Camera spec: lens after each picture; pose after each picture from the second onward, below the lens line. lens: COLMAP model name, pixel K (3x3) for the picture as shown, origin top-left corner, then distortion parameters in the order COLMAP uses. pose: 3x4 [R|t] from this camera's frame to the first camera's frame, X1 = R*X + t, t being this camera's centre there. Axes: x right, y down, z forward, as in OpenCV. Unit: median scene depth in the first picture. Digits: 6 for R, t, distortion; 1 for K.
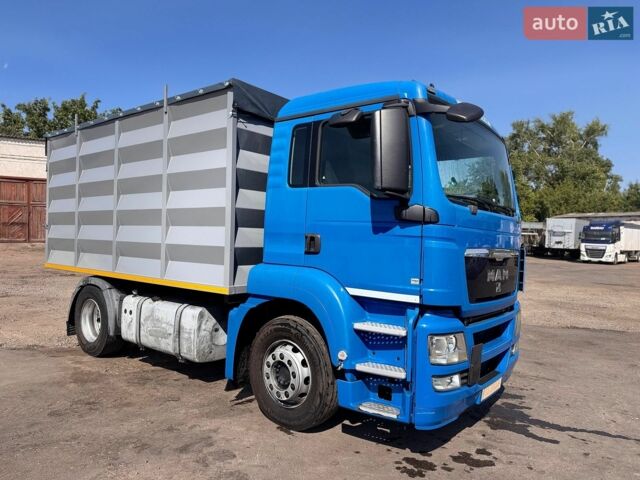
lens RADIAL K [[457.9, 0, 324.8], [0, 457.9, 241.7], [0, 0, 1]] dist [0.001214, -0.029313]
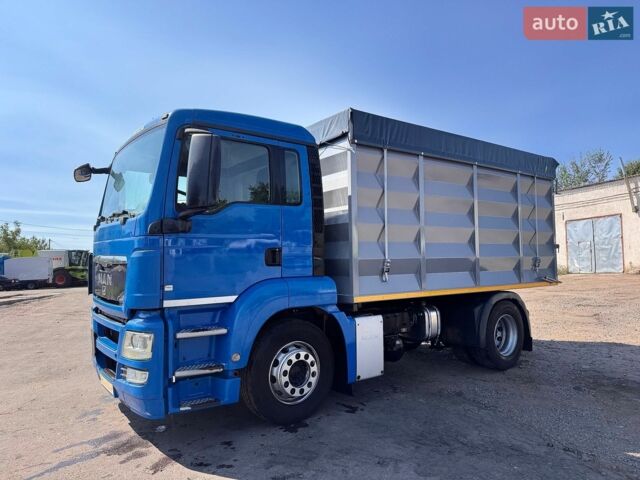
lens RADIAL K [[457.9, 0, 324.8], [0, 457.9, 241.7], [0, 0, 1]] dist [0.001214, -0.029313]
pose [[-0.252975, -0.063979, -0.965355, 1.215160], [0.004102, 0.997731, -0.067200, 0.060795], [0.967464, -0.020960, -0.252138, 1.666845]]
